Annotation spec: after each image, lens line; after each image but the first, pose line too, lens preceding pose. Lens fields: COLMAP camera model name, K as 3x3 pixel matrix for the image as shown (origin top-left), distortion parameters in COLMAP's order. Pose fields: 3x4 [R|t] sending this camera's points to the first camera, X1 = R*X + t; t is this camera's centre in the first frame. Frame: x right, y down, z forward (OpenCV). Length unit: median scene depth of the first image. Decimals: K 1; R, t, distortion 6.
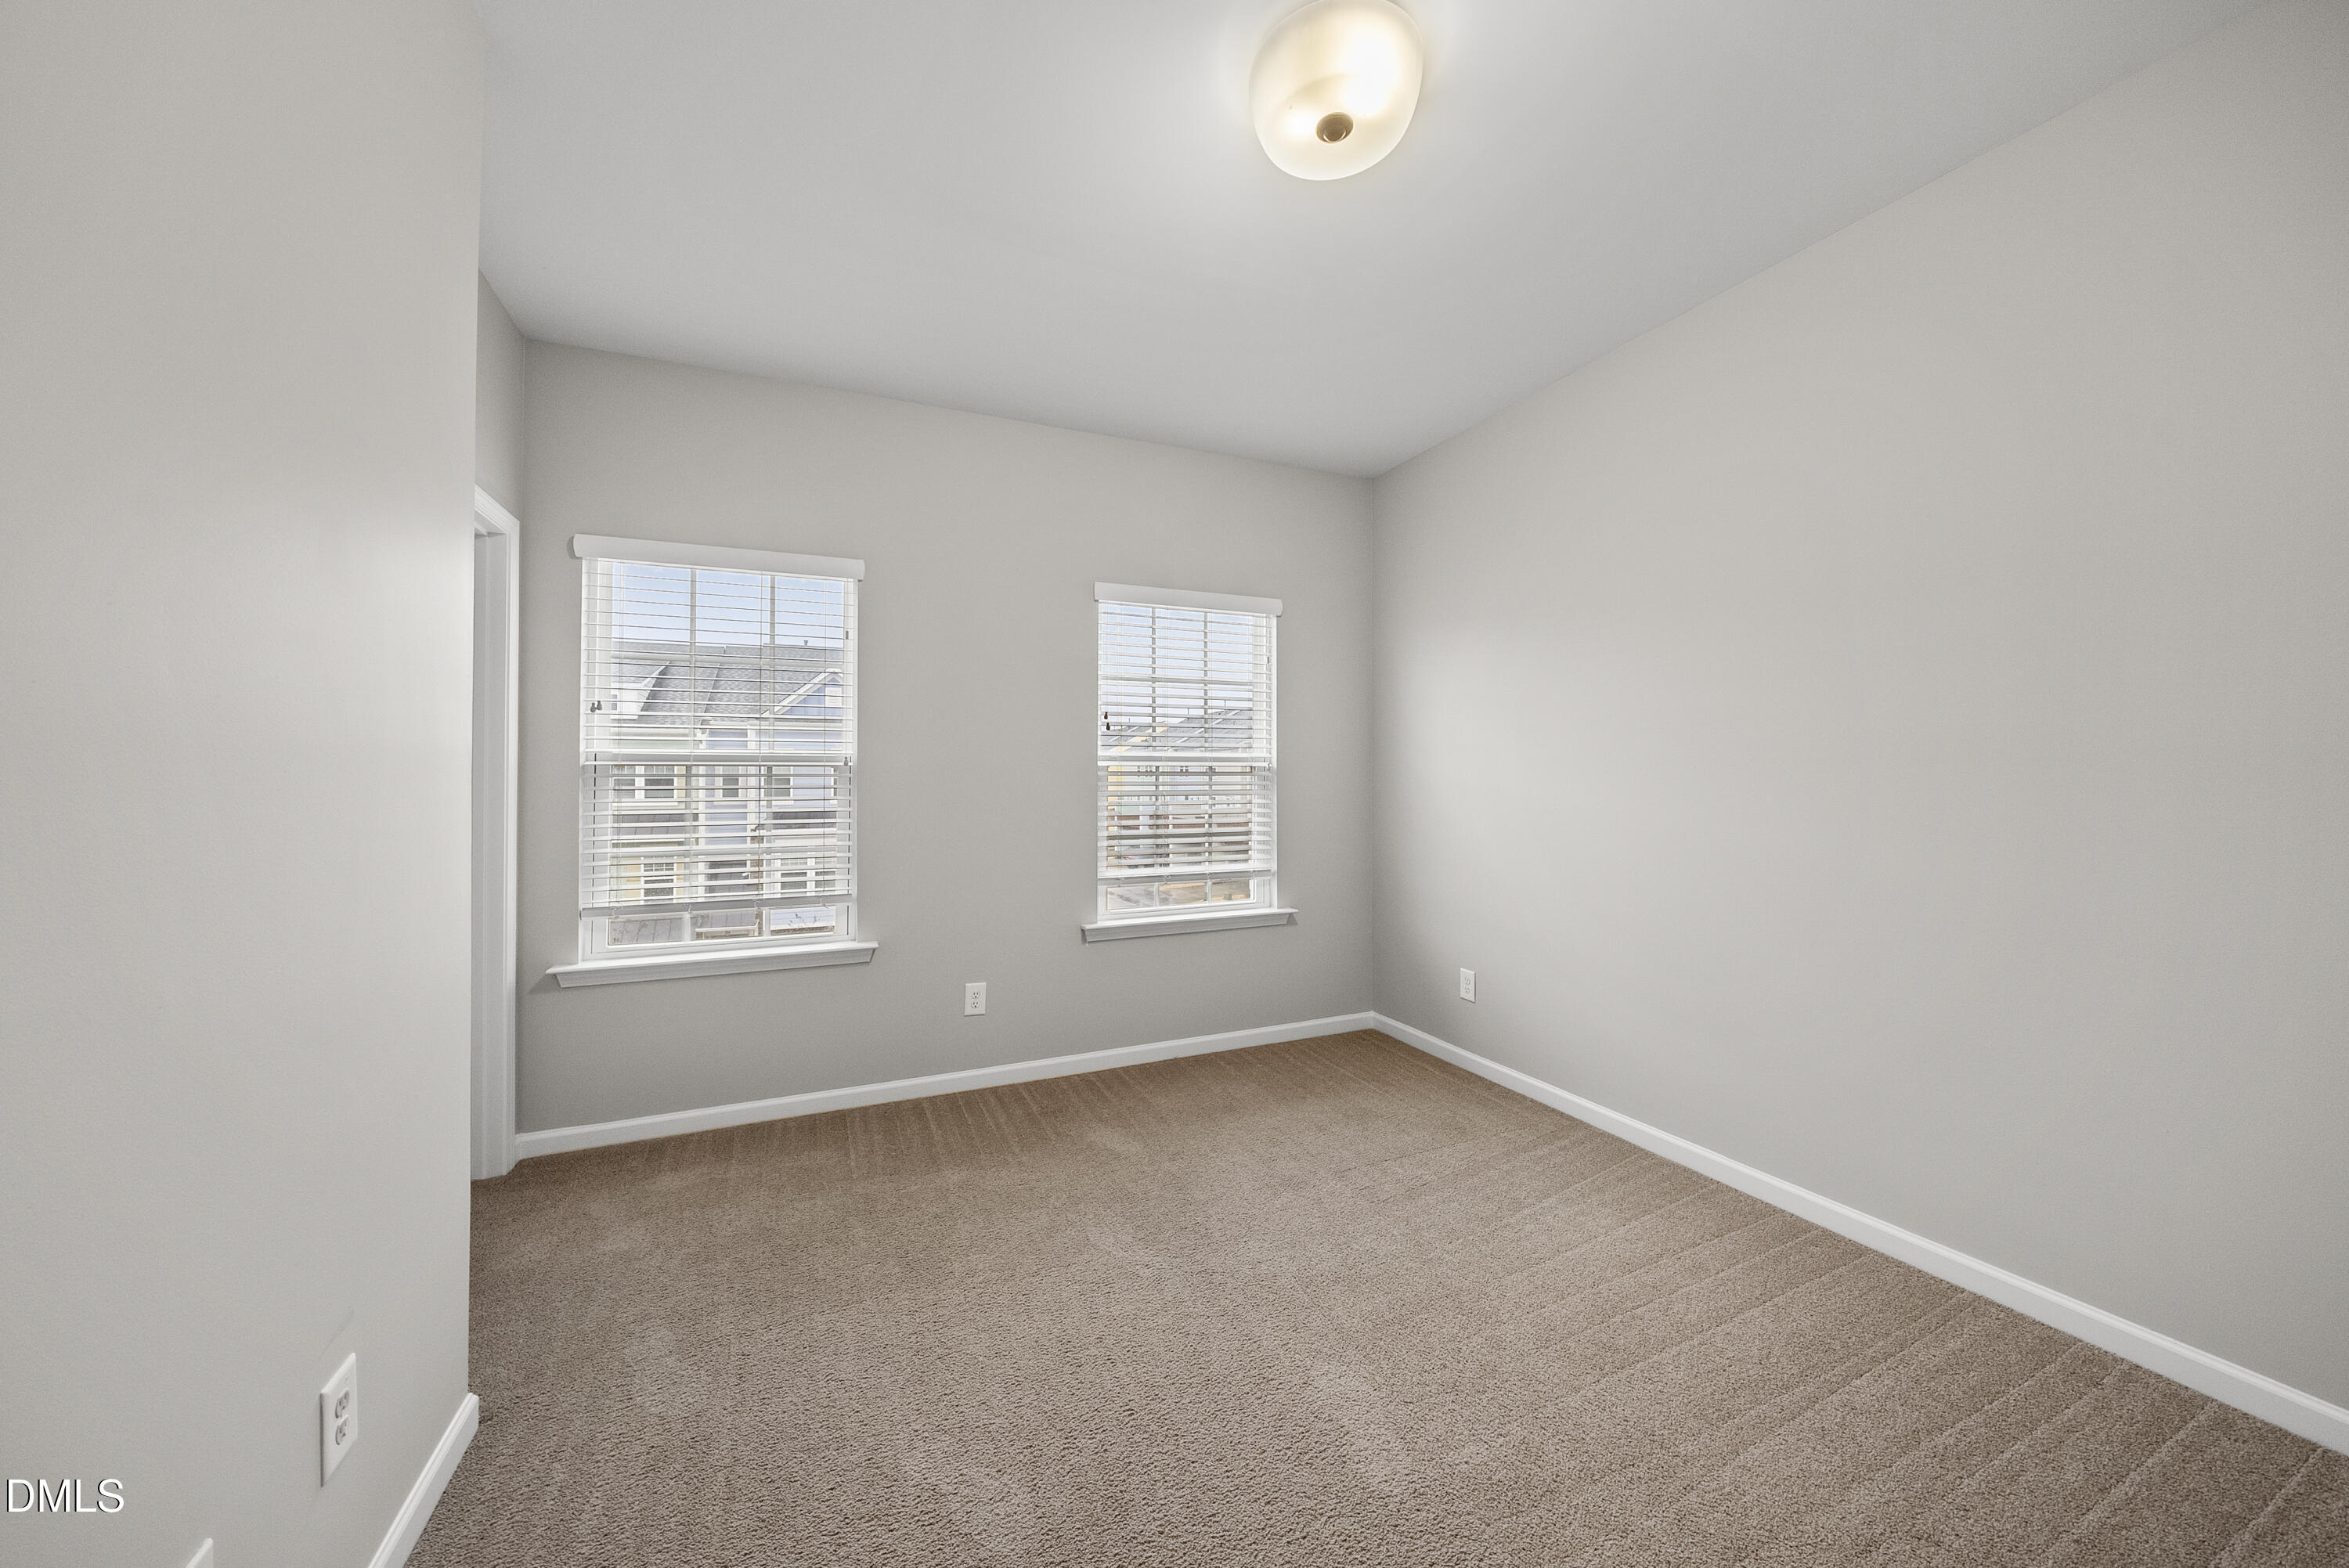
lens RADIAL K [[815.6, 0, 1172.0], [0, 815.6, 779.6], [0, 0, 1]] dist [-0.002011, -0.000114]
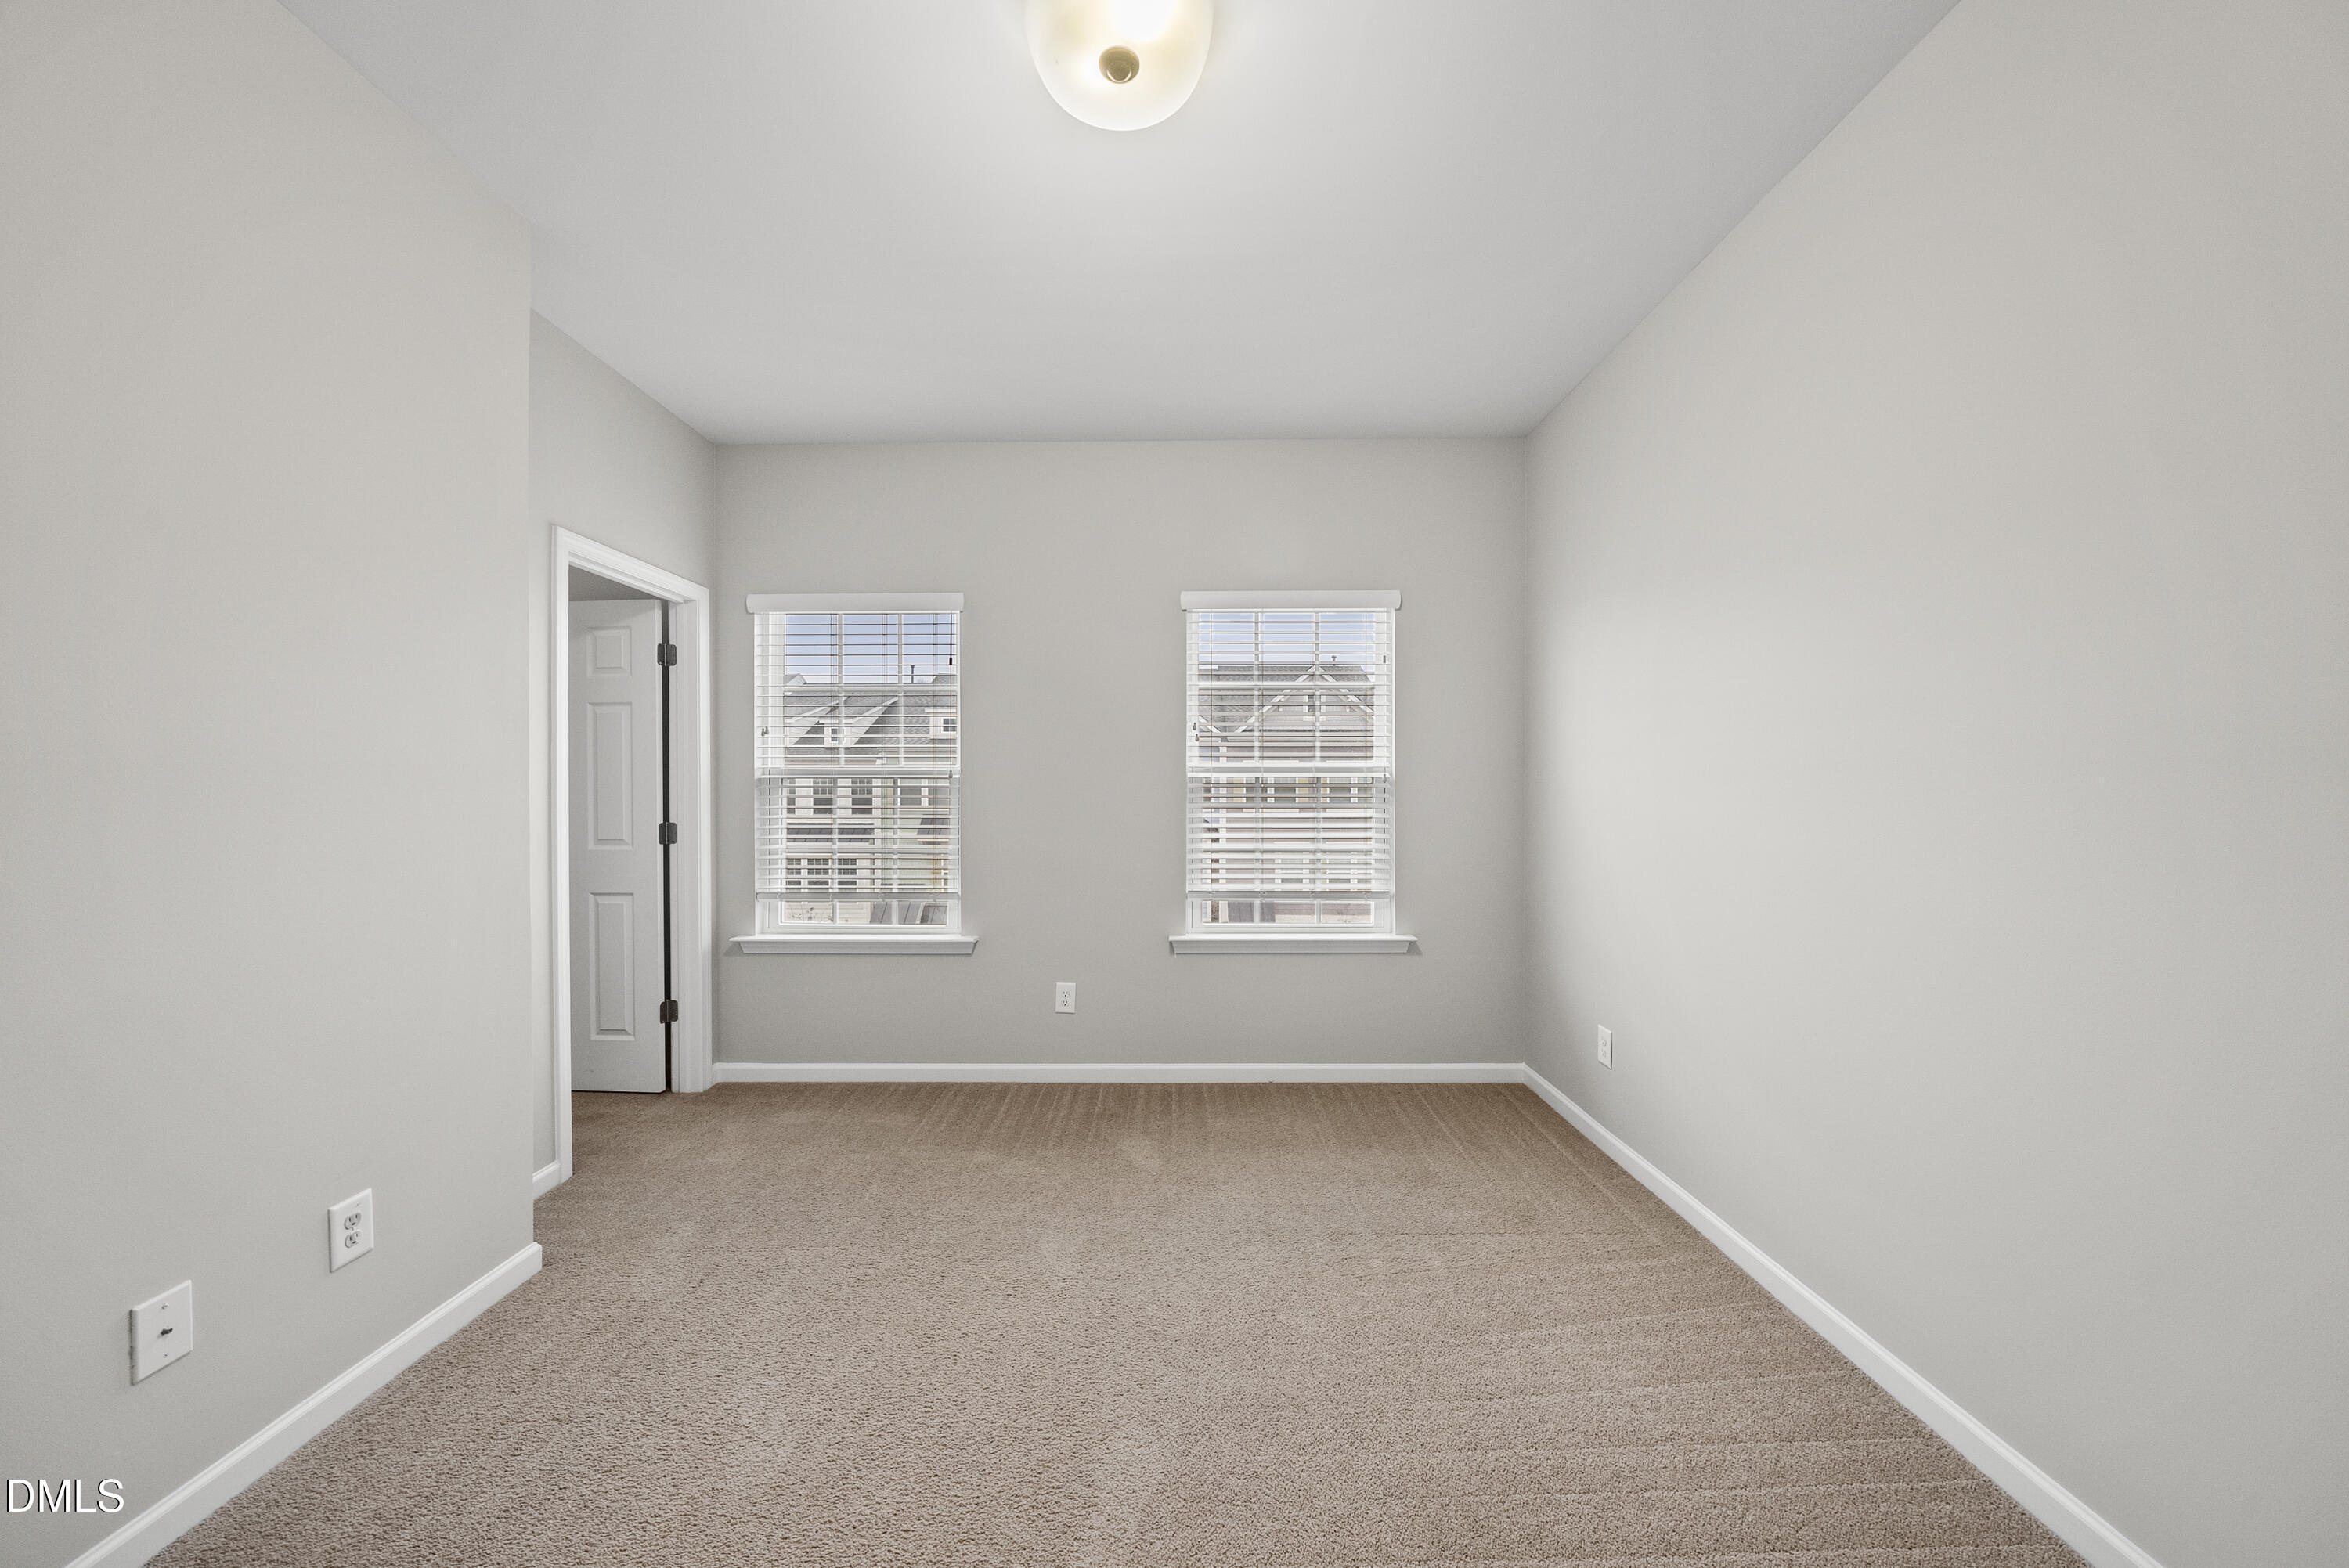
lens RADIAL K [[810.0, 0, 1174.6], [0, 810.0, 800.1], [0, 0, 1]] dist [-0.005265, -0.000116]
pose [[0.914041, 0.009717, -0.405506, 0.339371], [-0.003211, 0.999855, 0.016720, -0.006558], [0.405610, -0.013981, 0.913940, 0.107582]]
